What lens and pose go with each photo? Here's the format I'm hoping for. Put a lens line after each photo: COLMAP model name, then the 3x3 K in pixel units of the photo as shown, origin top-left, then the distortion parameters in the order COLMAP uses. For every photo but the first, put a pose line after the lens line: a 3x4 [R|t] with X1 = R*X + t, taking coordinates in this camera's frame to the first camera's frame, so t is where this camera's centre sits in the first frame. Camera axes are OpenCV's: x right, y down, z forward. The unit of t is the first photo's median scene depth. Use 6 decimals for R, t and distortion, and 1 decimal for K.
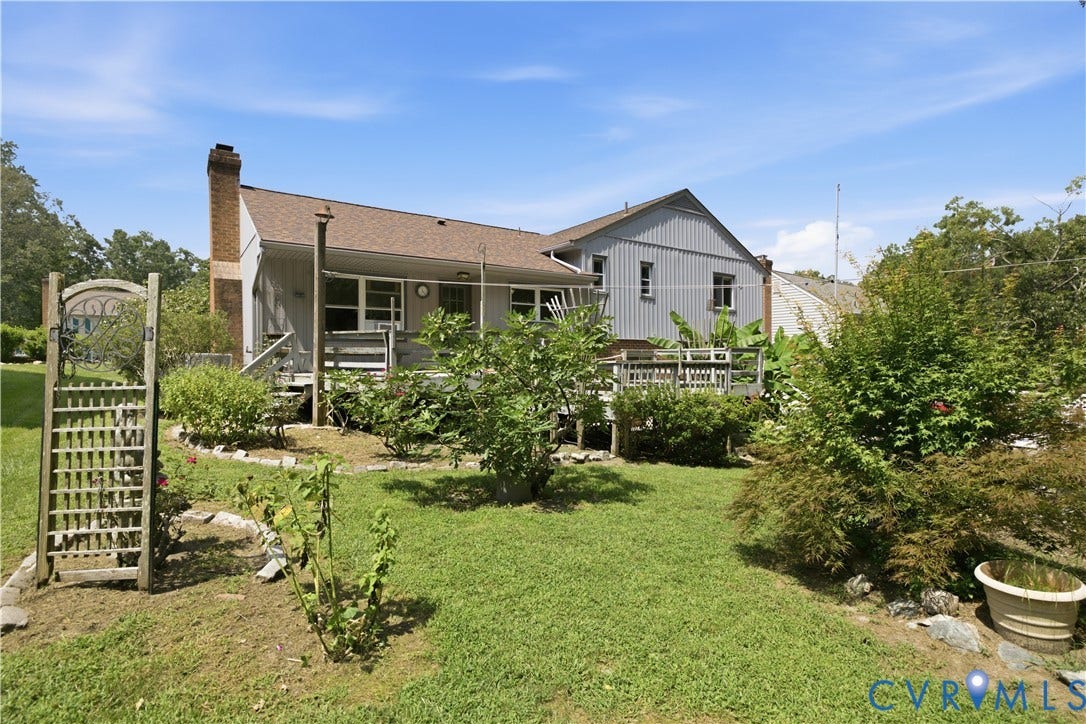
lens RADIAL K [[542.1, 0, 541.5], [0, 542.1, 360.8], [0, 0, 1]] dist [-0.022798, -0.000701]
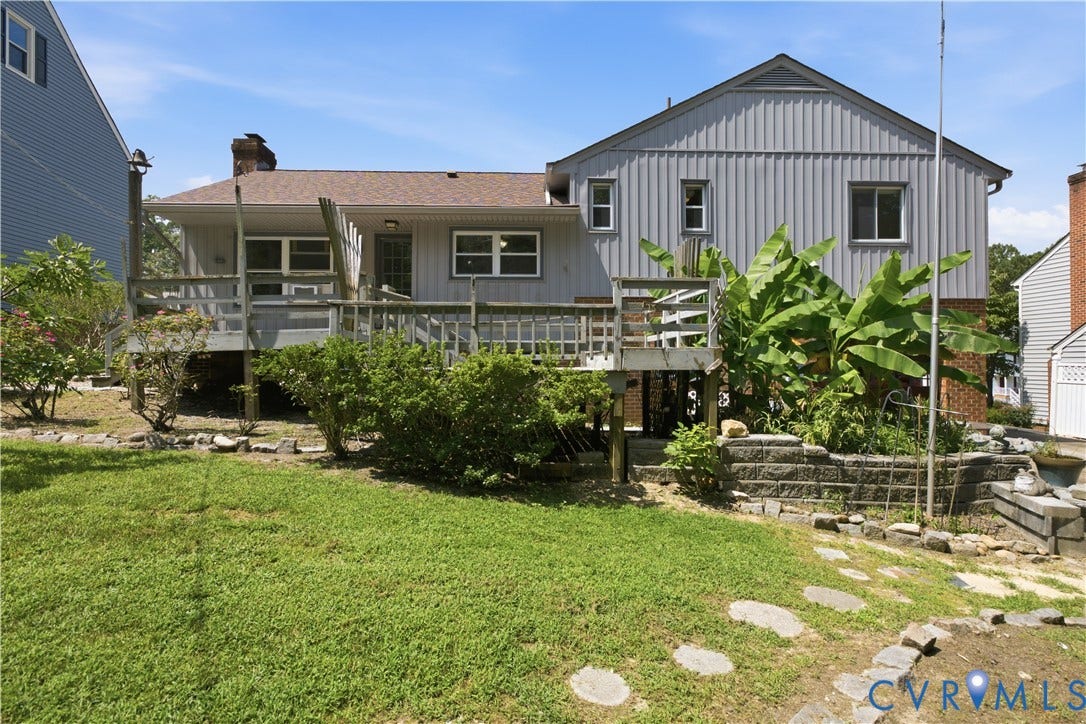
lens RADIAL K [[535.6, 0, 543.0], [0, 535.6, 362.0], [0, 0, 1]] dist [-0.003632, -0.000243]
pose [[0.834972, 0.007716, -0.550239, 0.414172], [-0.003454, 0.999955, 0.008782, 0.037712], [0.550282, -0.005432, 0.834961, 0.356132]]
